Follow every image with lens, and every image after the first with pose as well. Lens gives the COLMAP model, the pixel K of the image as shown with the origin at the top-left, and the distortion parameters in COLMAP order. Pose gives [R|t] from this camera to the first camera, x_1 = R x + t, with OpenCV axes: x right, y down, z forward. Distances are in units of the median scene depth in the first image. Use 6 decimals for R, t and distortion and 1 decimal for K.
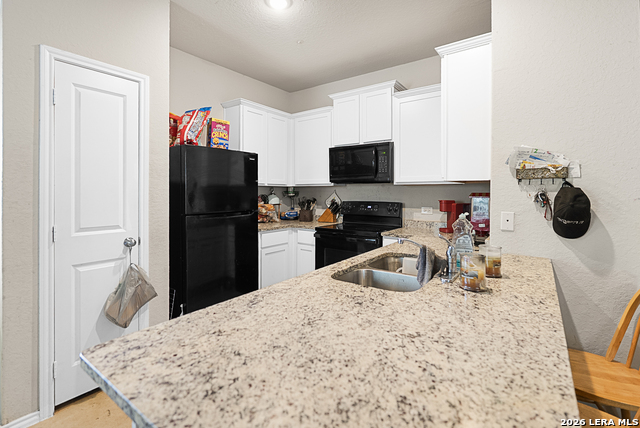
lens RADIAL K [[303.6, 0, 315.8], [0, 303.6, 194.6], [0, 0, 1]] dist [-0.003017, -0.000068]
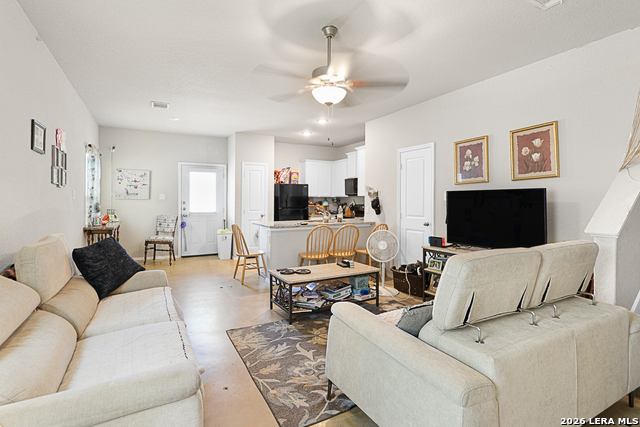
lens RADIAL K [[303.6, 0, 315.8], [0, 303.6, 194.1], [0, 0, 1]] dist [-0.003017, -0.000068]
pose [[0.911852, -0.009063, -0.410418, 1.237181], [-0.000011, 0.999756, -0.022102, 0.000630], [0.410518, 0.020159, 0.911629, -1.721167]]
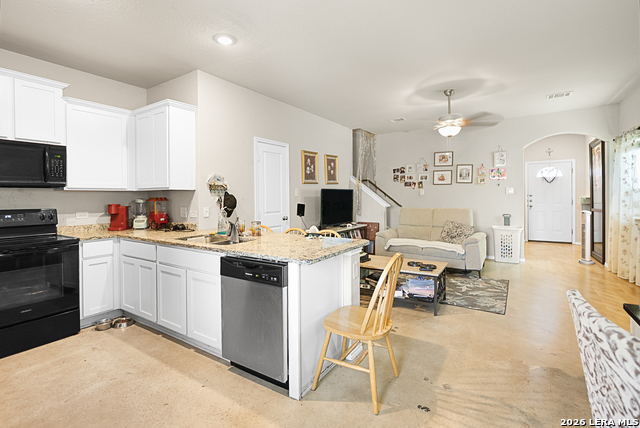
lens RADIAL K [[292.9, 0, 319.4], [0, 292.9, 201.5], [0, 0, 1]] dist [-0.001079, -0.000186]
pose [[-0.046929, -0.019038, 0.998717, -1.081432], [0.017782, 0.999644, 0.019891, -0.001357], [-0.998740, 0.018692, -0.046574, 0.342387]]
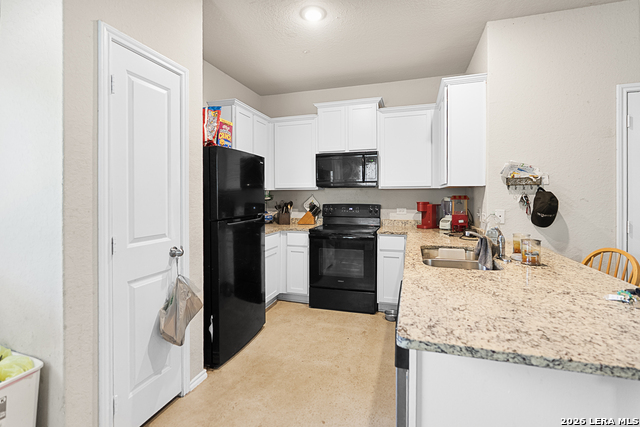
lens RADIAL K [[301.8, 0, 318.3], [0, 301.8, 198.8], [0, 0, 1]] dist [-0.003614, -0.000584]
pose [[0.943196, -0.007961, 0.332143, -0.504205], [0.007091, 0.999968, 0.003833, -0.001565], [-0.332162, -0.001260, 0.943221, 0.010685]]
